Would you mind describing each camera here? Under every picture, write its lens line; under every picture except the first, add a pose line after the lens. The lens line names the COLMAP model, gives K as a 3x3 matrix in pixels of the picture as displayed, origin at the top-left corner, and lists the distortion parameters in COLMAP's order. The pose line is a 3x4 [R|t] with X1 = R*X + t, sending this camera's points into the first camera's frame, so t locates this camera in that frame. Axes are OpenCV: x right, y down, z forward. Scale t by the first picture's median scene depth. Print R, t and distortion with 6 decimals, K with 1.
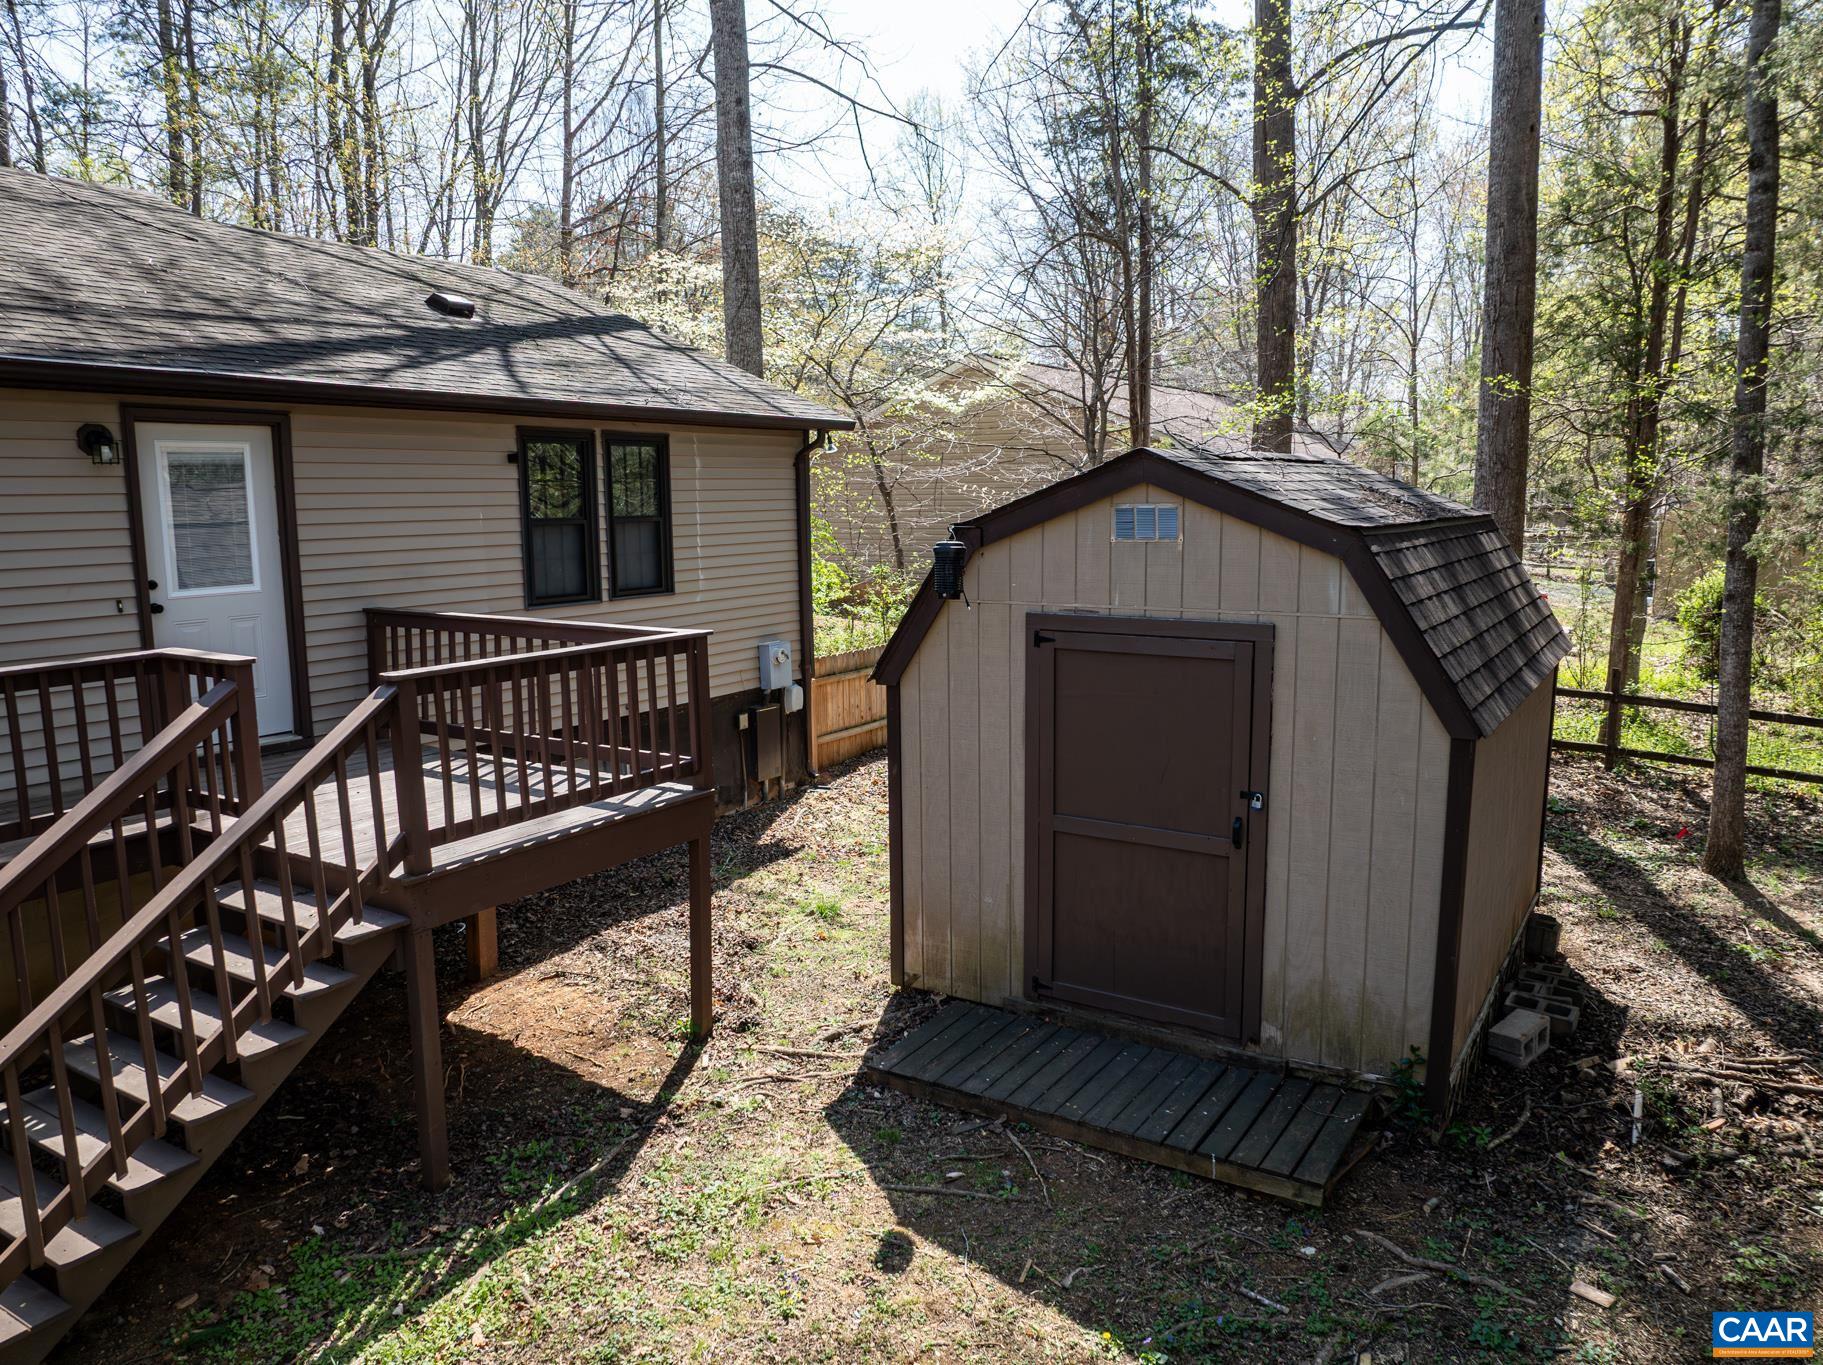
lens RADIAL K [[1288.2, 0, 911.5], [0, 1288.2, 682.5], [0, 0, 1]] dist [-0.028313, 0.000122]
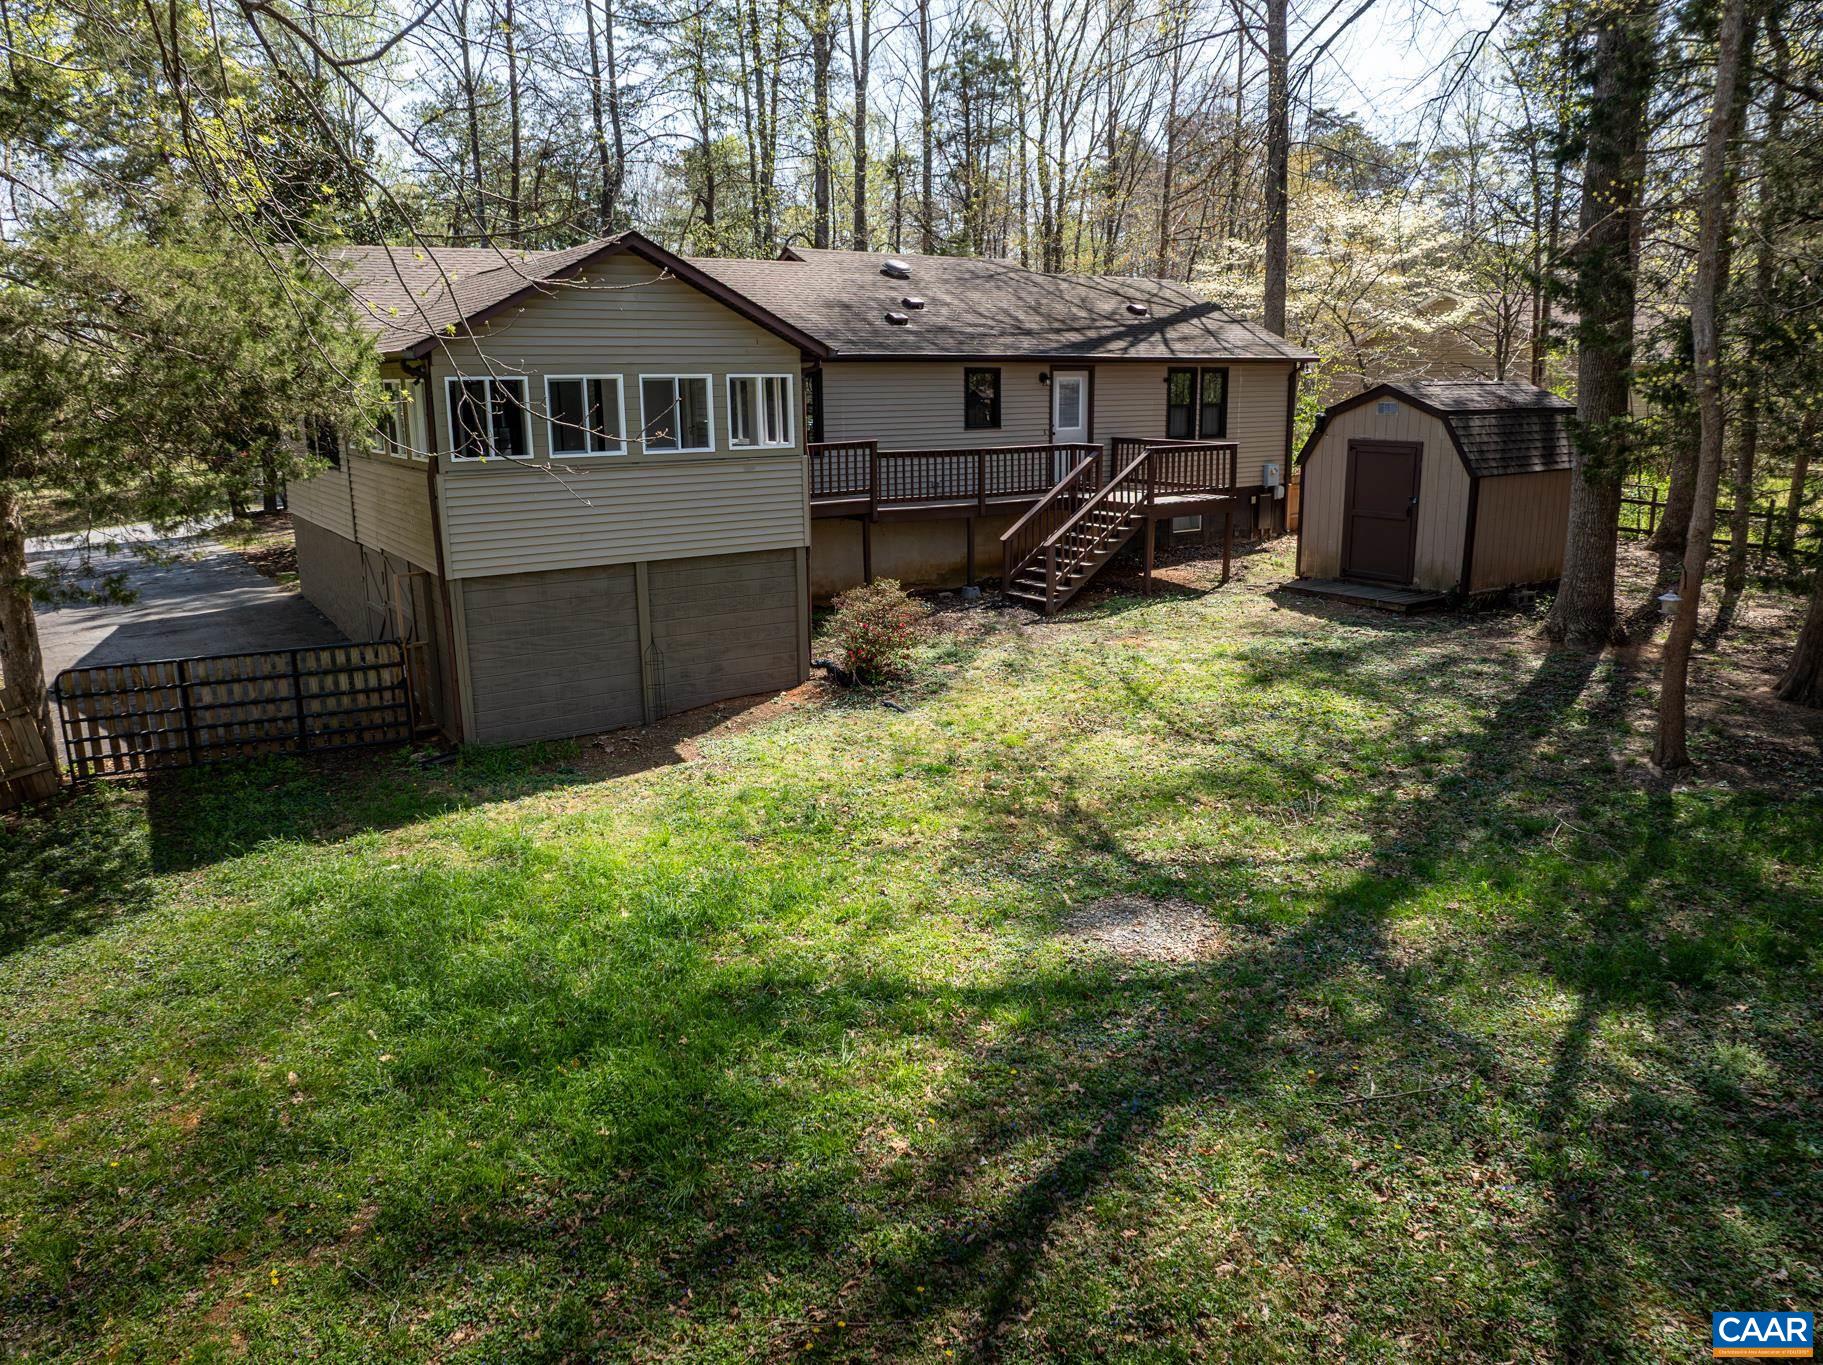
lens RADIAL K [[1288.2, 0, 911.5], [0, 1288.2, 682.5], [0, 0, 1]] dist [-0.028313, 0.000122]
pose [[0.915013, 0.089220, -0.393435, 0.342350], [-0.054392, 0.993617, 0.098825, 0.237148], [0.399741, -0.069026, 0.914026, -1.905551]]
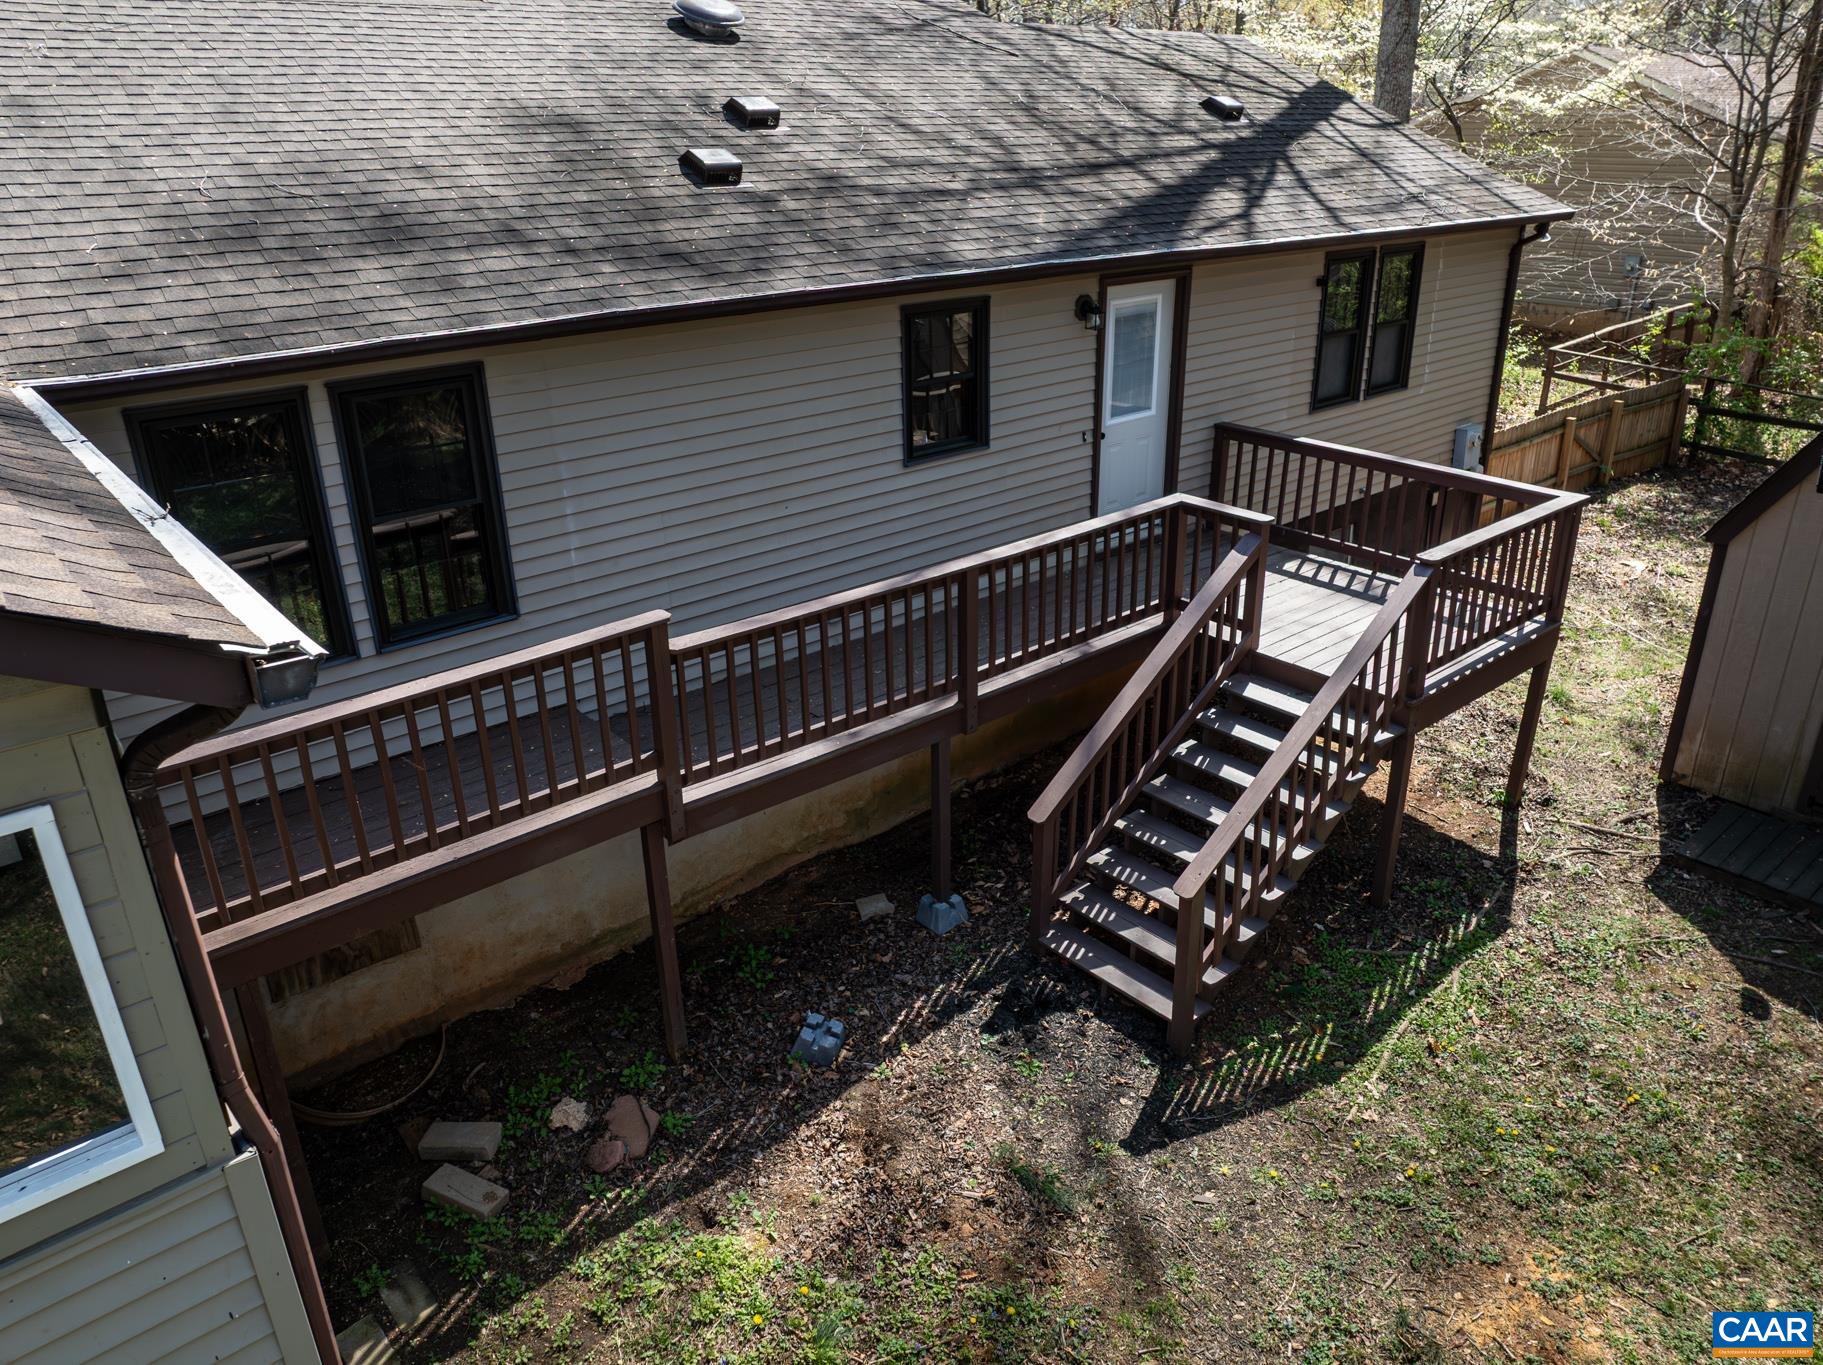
lens RADIAL K [[1288.2, 0, 911.5], [0, 1288.2, 682.5], [0, 0, 1]] dist [-0.028313, 0.000122]
pose [[0.957722, 0.113191, -0.264494, -0.390113], [-0.037852, 0.960935, 0.274175, -0.161165], [0.285195, -0.252572, 0.924592, -0.306920]]
